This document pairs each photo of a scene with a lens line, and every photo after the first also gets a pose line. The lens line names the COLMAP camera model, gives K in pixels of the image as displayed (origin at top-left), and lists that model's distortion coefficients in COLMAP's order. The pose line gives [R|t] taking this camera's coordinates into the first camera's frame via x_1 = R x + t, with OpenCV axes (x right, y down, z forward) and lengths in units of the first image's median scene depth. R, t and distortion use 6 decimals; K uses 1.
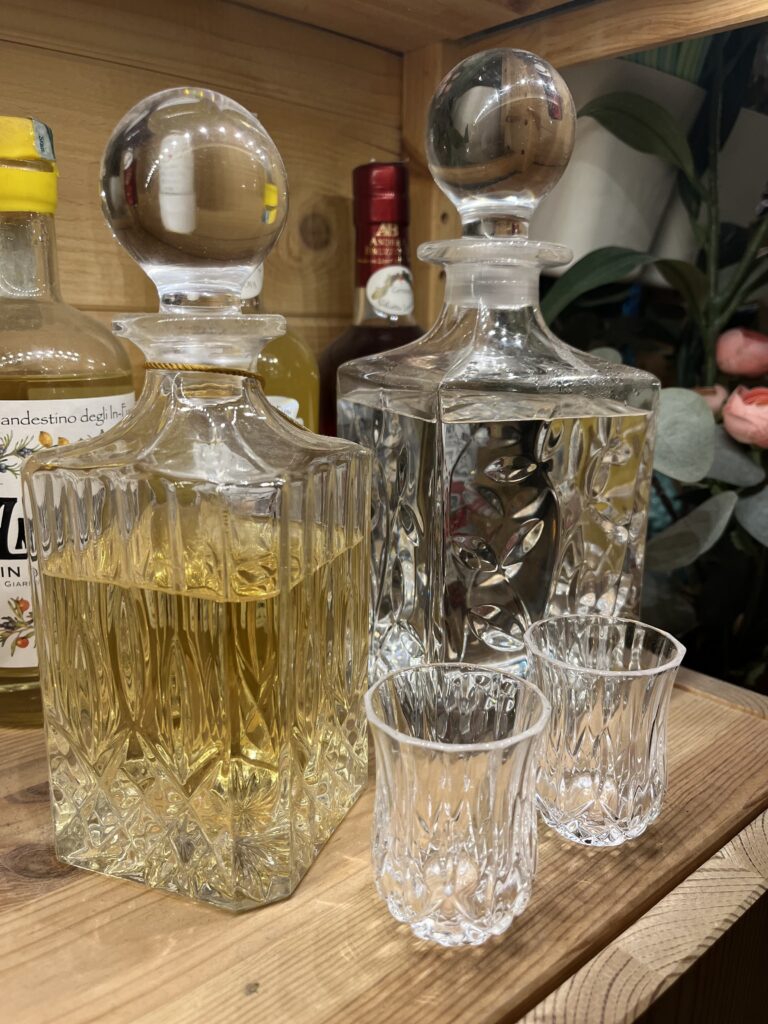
lens RADIAL K [[792.8, 0, 384.0], [0, 792.8, 512.0], [0, 0, 1]] dist [0.062673, -0.082923]
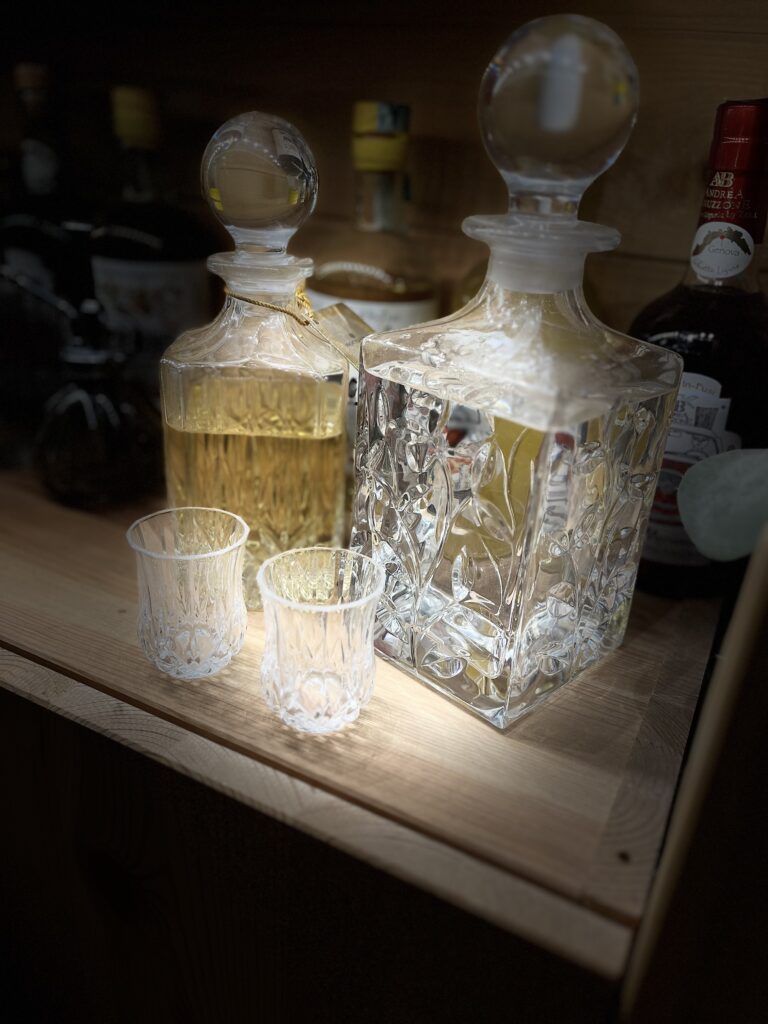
lens RADIAL K [[789.1, 0, 380.9], [0, 789.1, 515.1], [0, 0, 1]] dist [0.063599, -0.085858]
pose [[0.360041, 0.397255, -0.844132, 1.256760], [-0.273657, 0.909981, 0.311523, -0.311424], [0.891898, 0.118842, 0.436342, 0.537580]]
